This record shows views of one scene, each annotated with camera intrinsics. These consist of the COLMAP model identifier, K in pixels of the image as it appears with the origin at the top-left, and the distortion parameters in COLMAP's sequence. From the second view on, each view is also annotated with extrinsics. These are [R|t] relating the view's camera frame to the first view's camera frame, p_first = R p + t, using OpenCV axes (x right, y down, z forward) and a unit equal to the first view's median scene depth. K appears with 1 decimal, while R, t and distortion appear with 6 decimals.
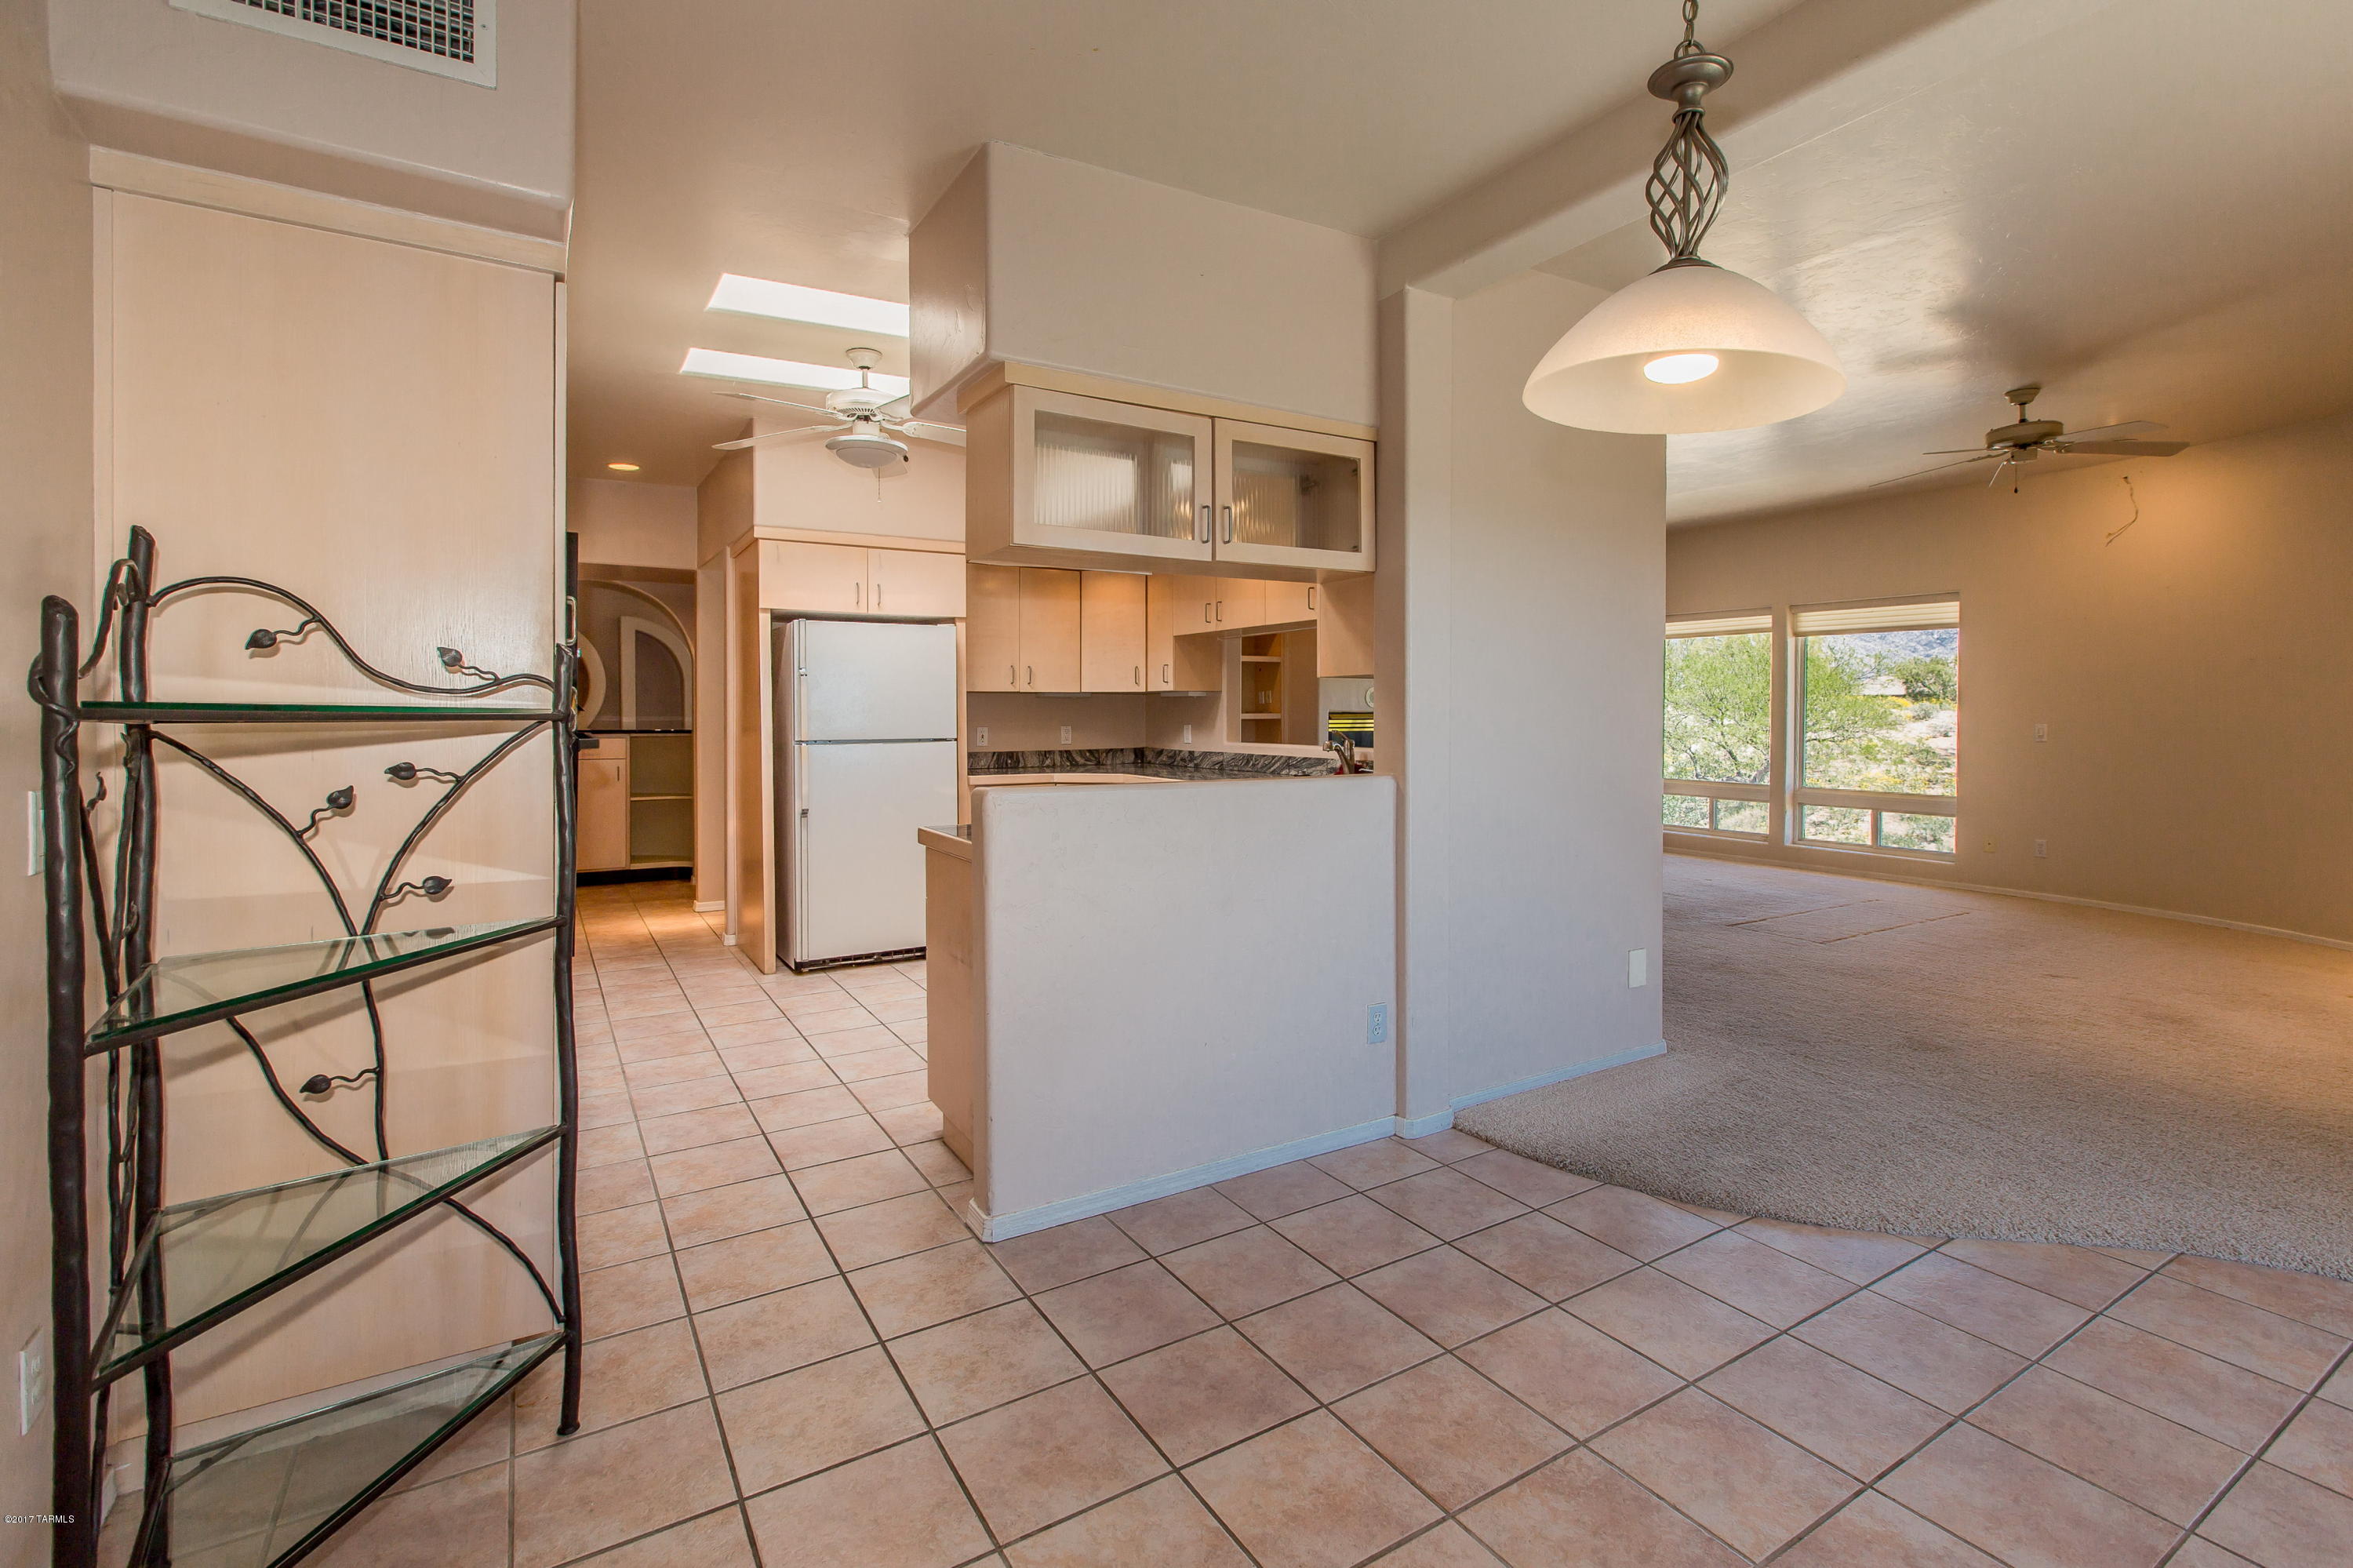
lens RADIAL K [[1081.8, 0, 1206.9], [0, 1081.8, 707.3], [0, 0, 1]] dist [0.009942, -0.000655]
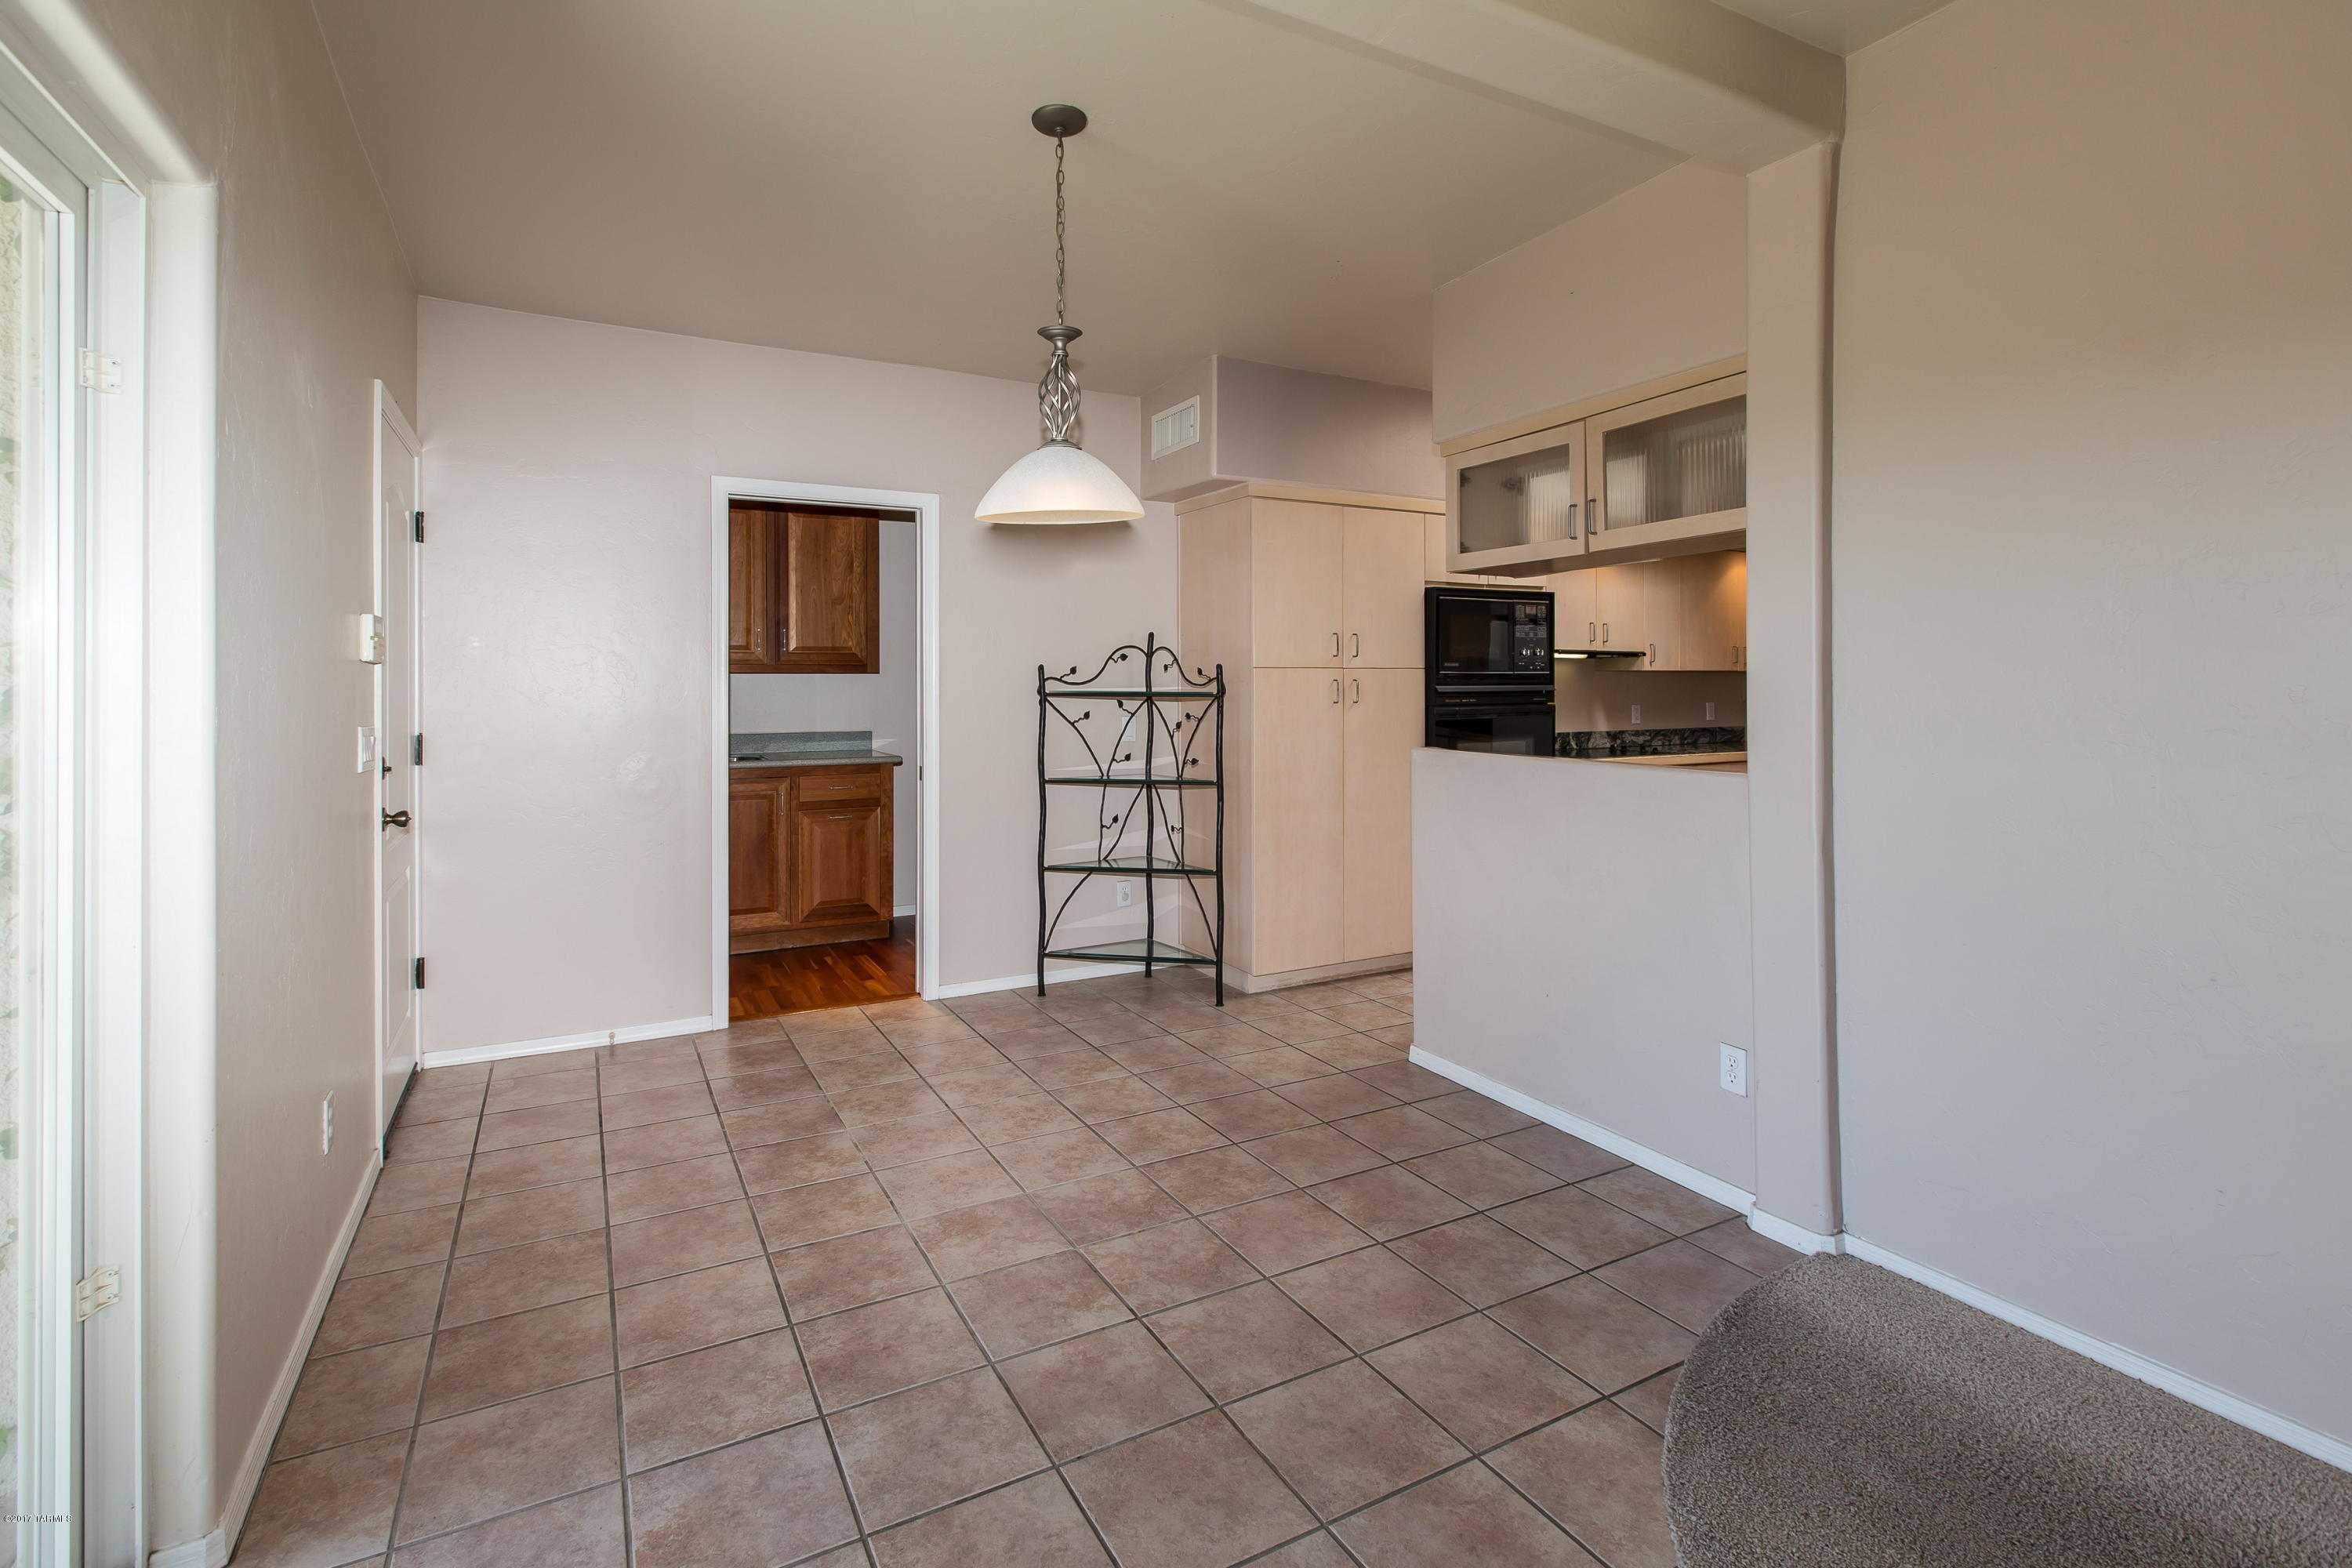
lens RADIAL K [[1081.3, 0, 1161.8], [0, 1081.3, 691.3], [0, 0, 1]] dist [0.009942, -0.000655]
pose [[-0.068052, 0.001226, -0.997681, 1.638860], [-0.002984, 0.999995, 0.001433, -0.001940], [0.997677, 0.003074, -0.068048, 0.990210]]
